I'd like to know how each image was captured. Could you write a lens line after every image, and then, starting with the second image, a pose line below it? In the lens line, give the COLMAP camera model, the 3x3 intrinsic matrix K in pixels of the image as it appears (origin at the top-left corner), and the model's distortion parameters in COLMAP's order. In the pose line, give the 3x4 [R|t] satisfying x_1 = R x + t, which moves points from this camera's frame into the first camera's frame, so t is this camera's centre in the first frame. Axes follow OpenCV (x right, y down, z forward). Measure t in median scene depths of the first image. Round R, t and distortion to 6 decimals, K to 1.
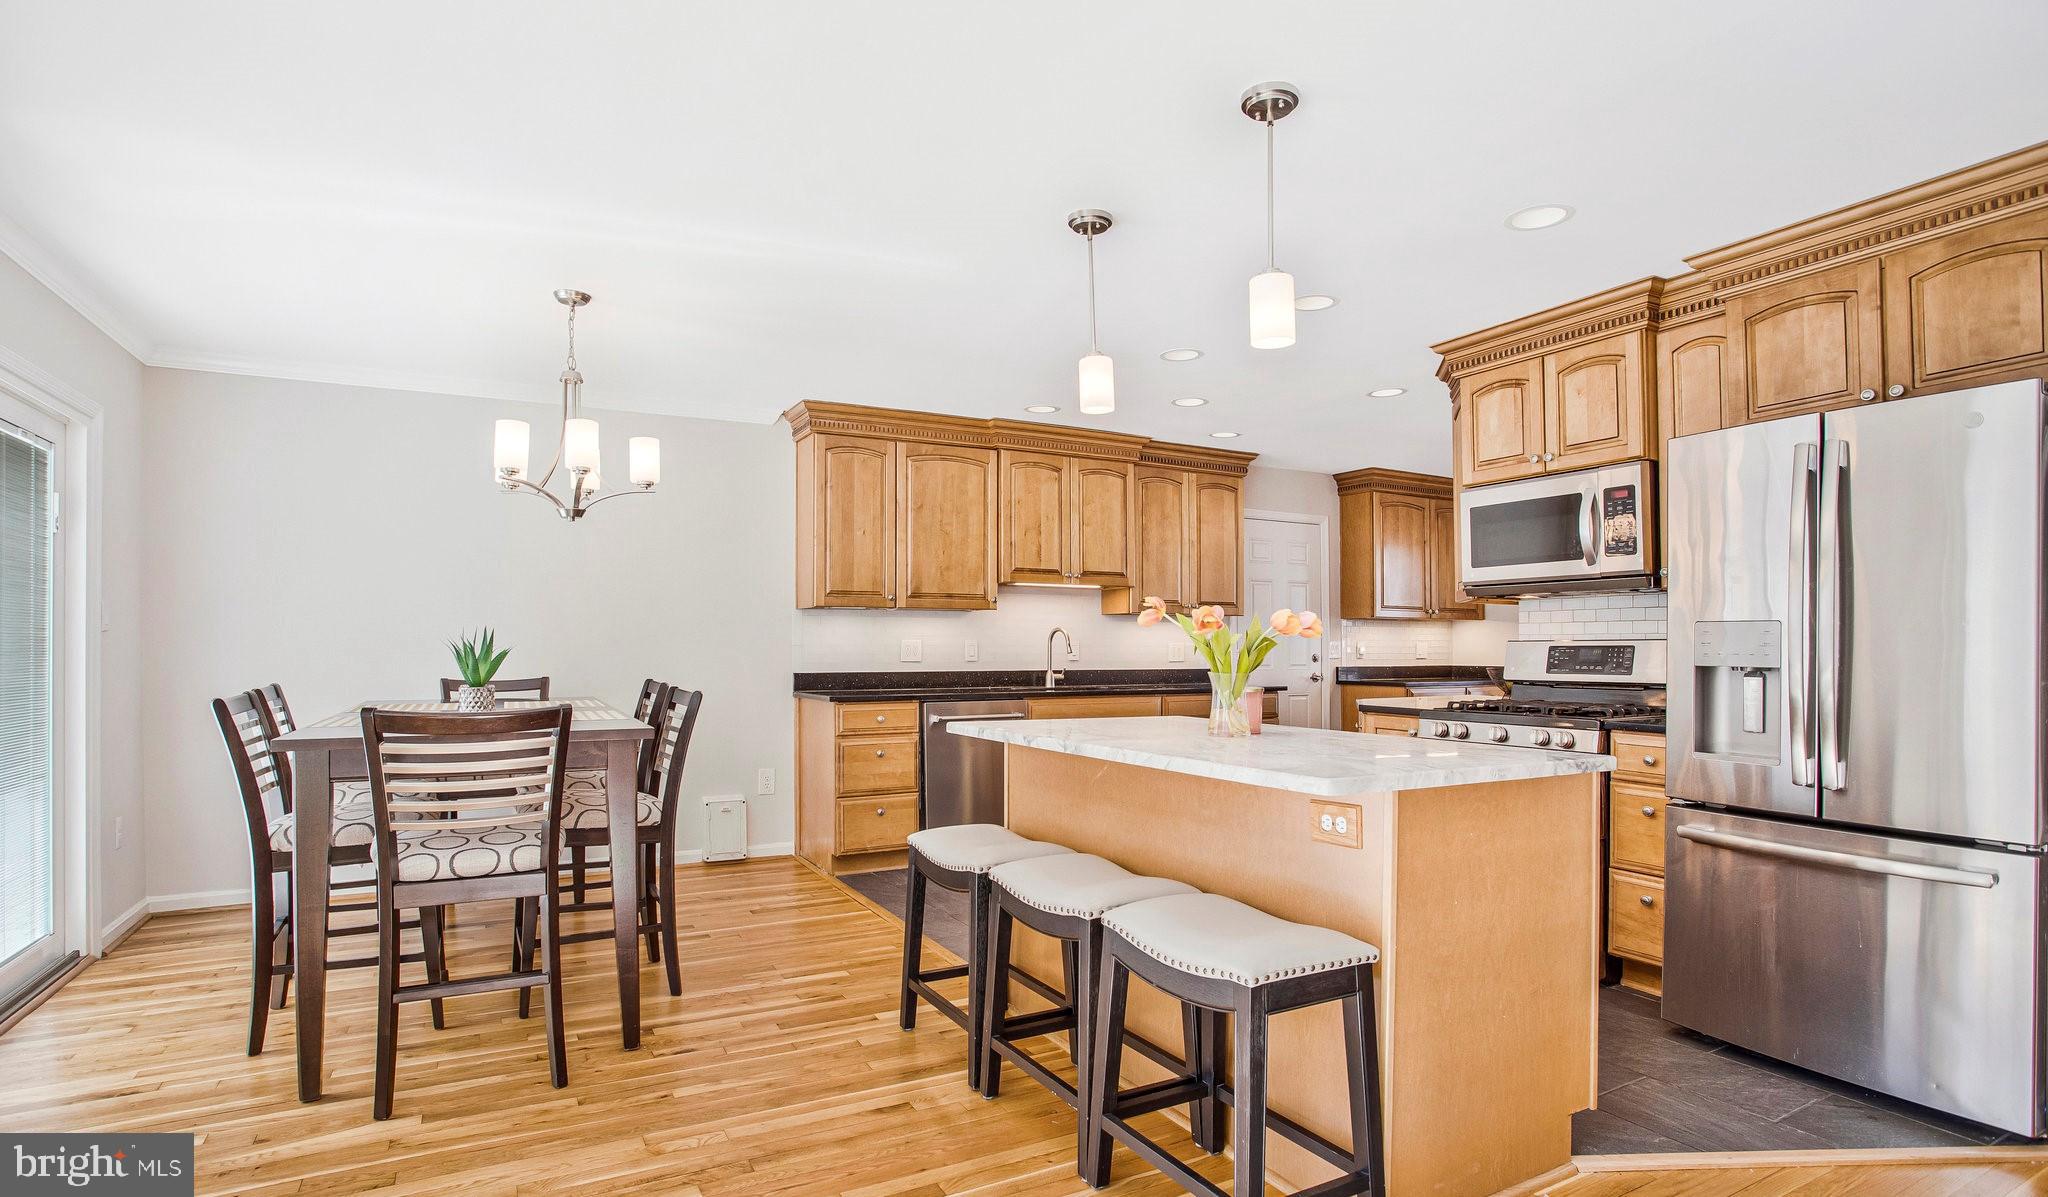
lens RADIAL K [[1027.6, 0, 1024.0], [0, 1027.6, 598.5], [0, 0, 1]] dist [0.001168, 0.000182]
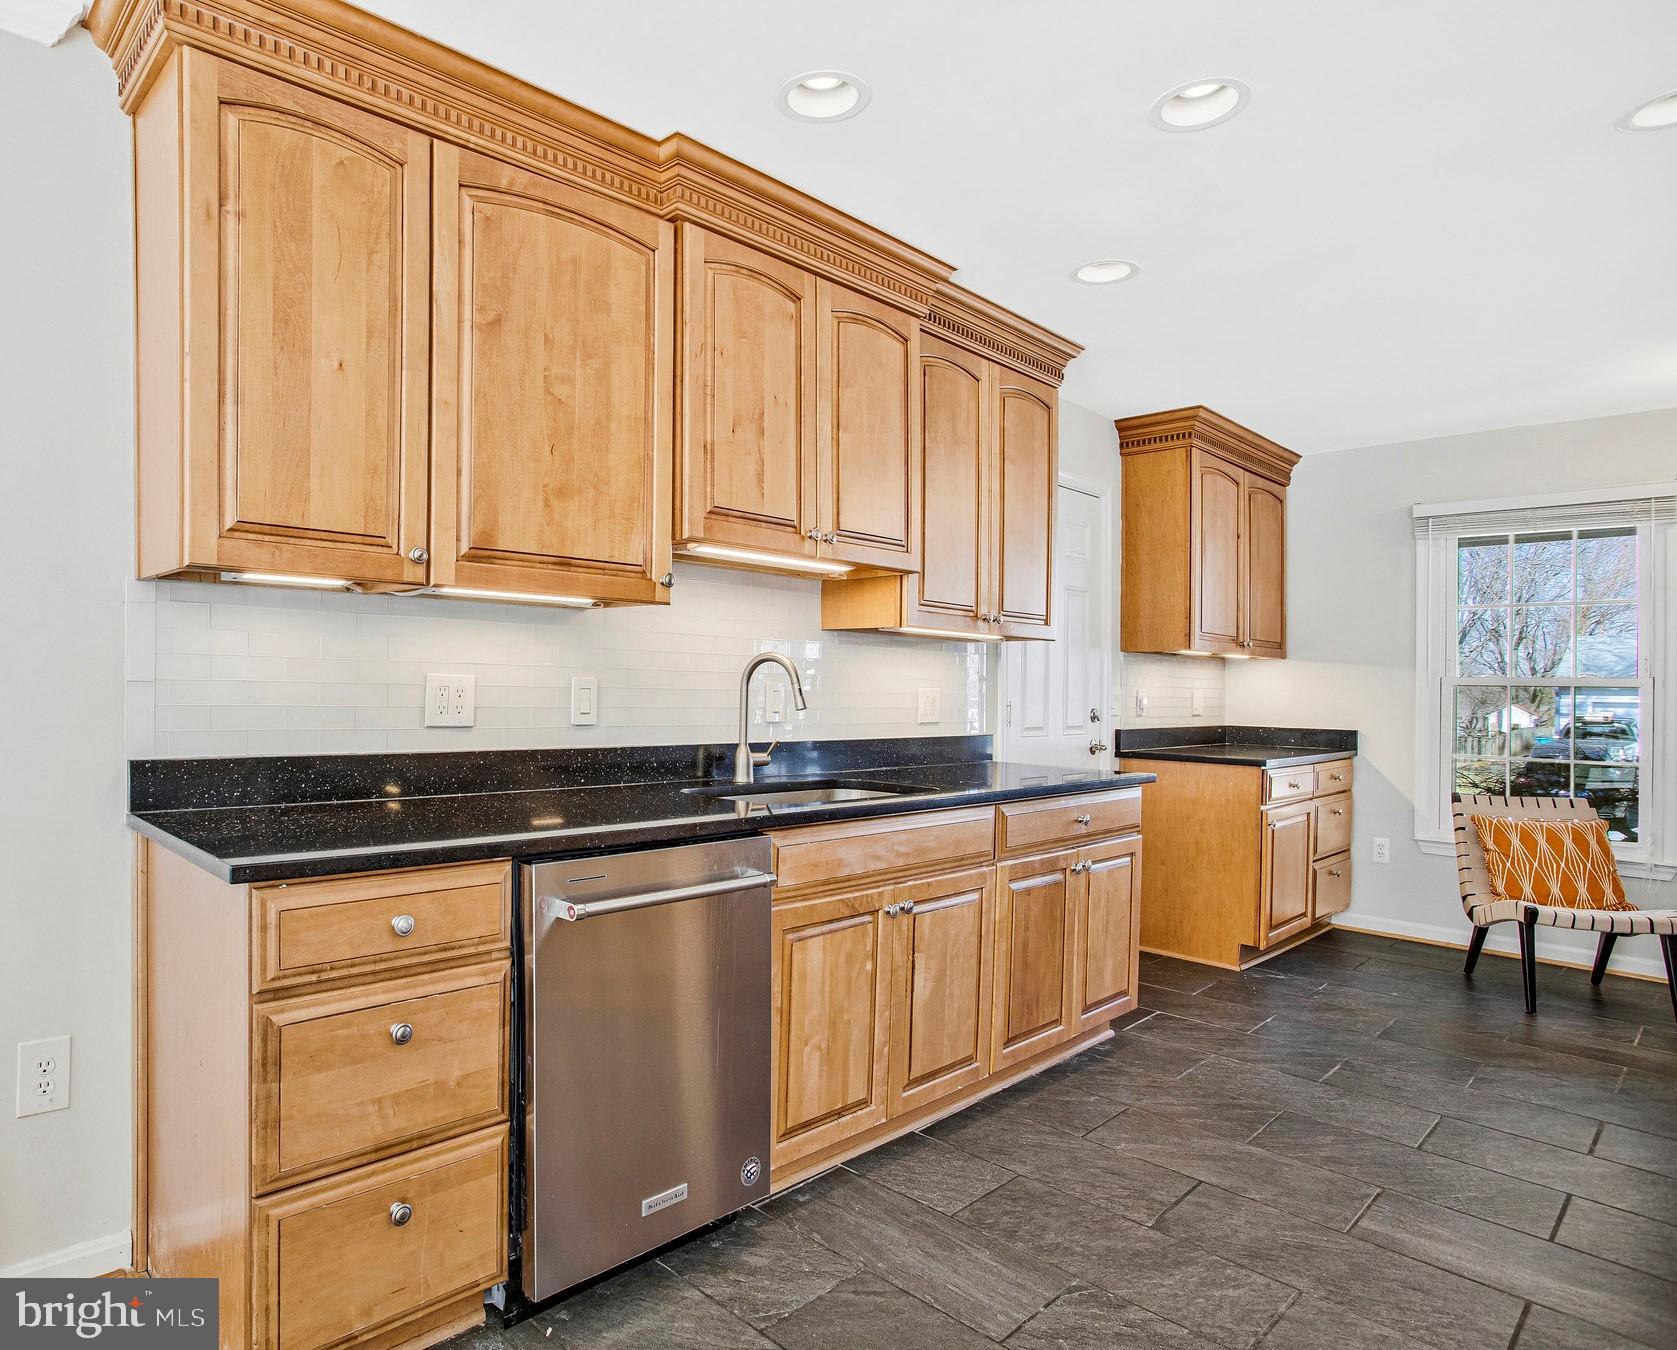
lens RADIAL K [[1013.2, 0, 707.5], [0, 1013.2, 681.8], [0, 0, 1]] dist [-0.021719, 0.000144]
pose [[0.966537, 0.022972, 0.255496, -0.115093], [-0.036679, 0.998124, 0.049014, 0.021218], [-0.253891, -0.056745, 0.965567, 0.601906]]
